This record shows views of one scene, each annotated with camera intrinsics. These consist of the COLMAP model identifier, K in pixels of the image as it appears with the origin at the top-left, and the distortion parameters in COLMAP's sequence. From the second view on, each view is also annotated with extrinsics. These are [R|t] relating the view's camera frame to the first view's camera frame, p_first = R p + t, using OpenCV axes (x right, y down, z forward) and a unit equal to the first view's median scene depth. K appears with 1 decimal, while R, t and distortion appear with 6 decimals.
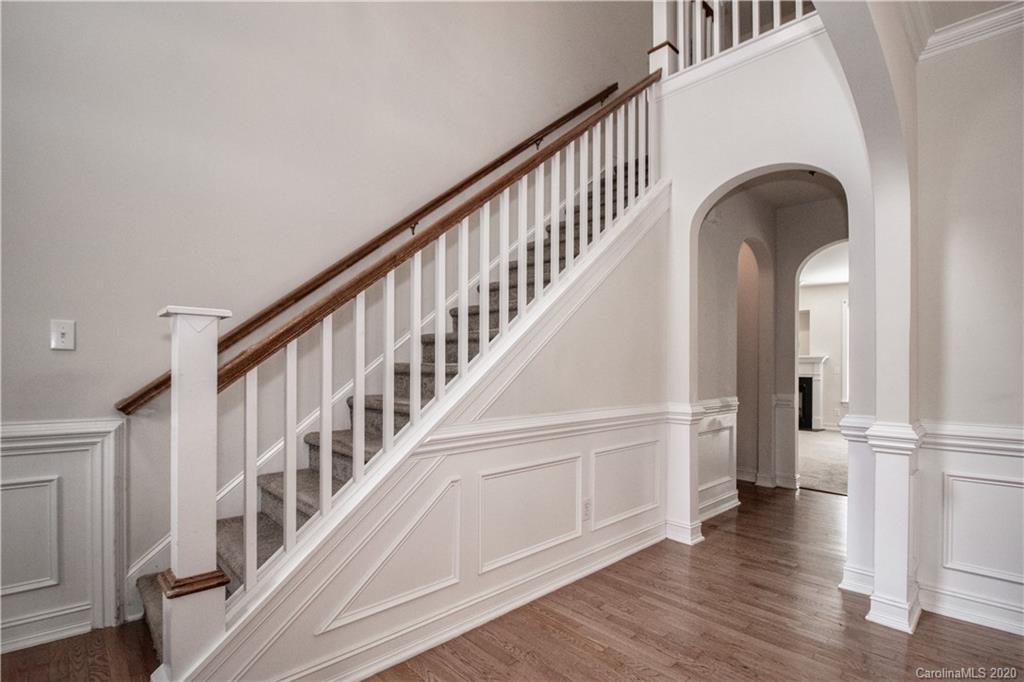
lens RADIAL K [[492.5, 0, 508.8], [0, 492.5, 363.3], [0, 0, 1]] dist [-0.000753, -0.000220]
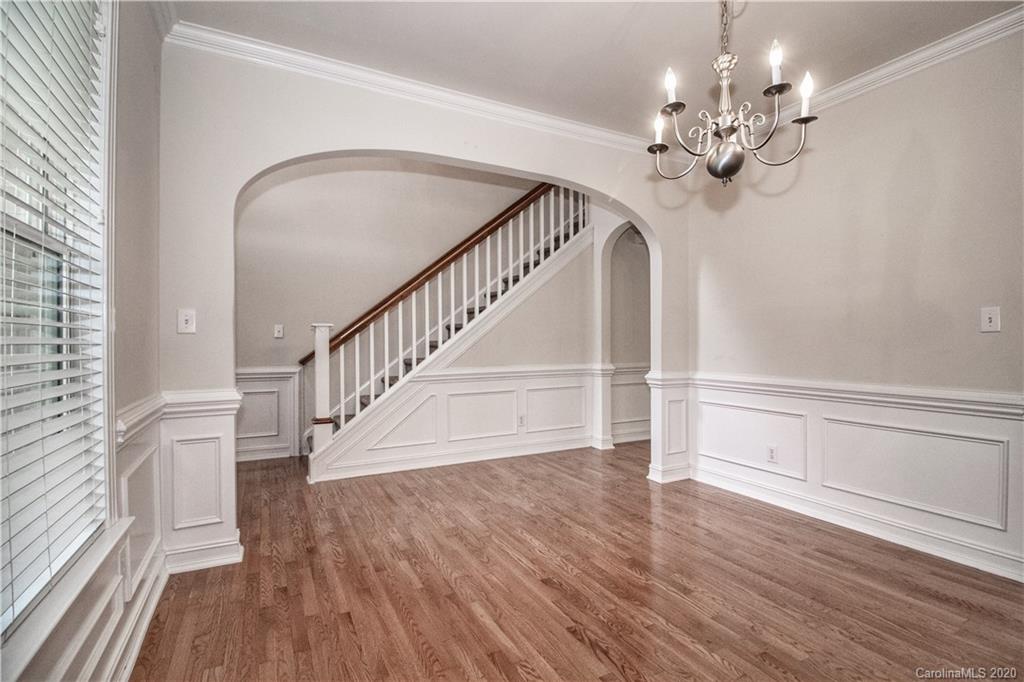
lens RADIAL K [[467.3, 0, 530.8], [0, 467.3, 335.1], [0, 0, 1]] dist [-0.001799, -0.000394]
pose [[0.973216, -0.011599, -0.229600, 0.742326], [0.010794, 0.999930, -0.004759, -0.013528], [0.229639, 0.002153, 0.973274, -0.855871]]
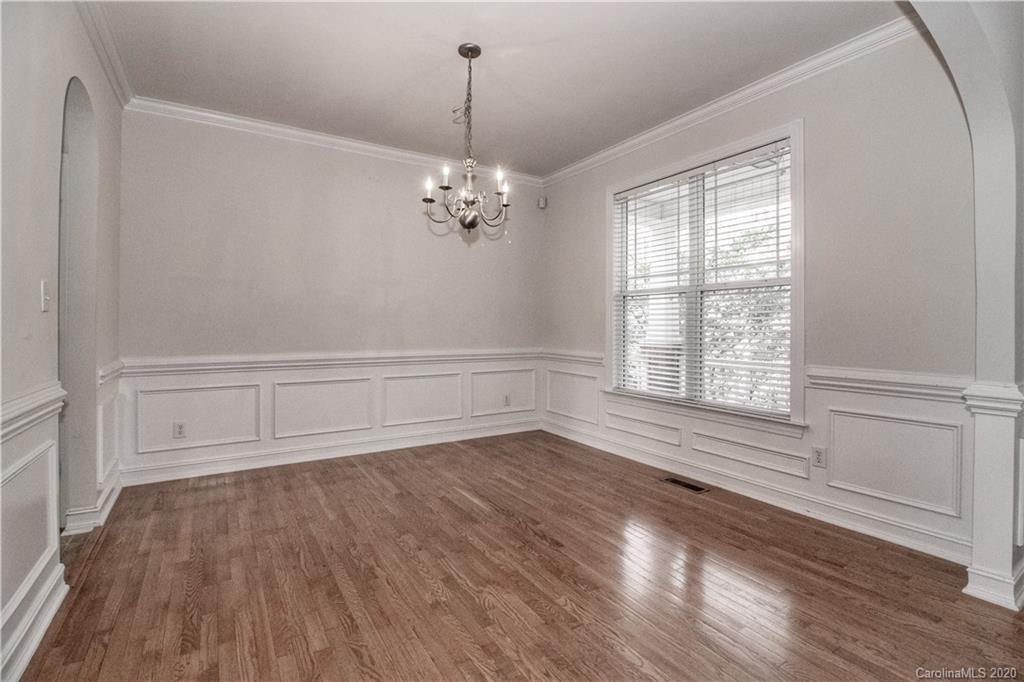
lens RADIAL K [[467.3, 0, 530.8], [0, 467.3, 335.1], [0, 0, 1]] dist [-0.001799, -0.000394]
pose [[-0.988425, -0.010786, 0.151329, 0.524607], [-0.010817, 0.999941, 0.000621, 0.013935], [-0.151327, -0.001023, -0.988483, 1.050347]]
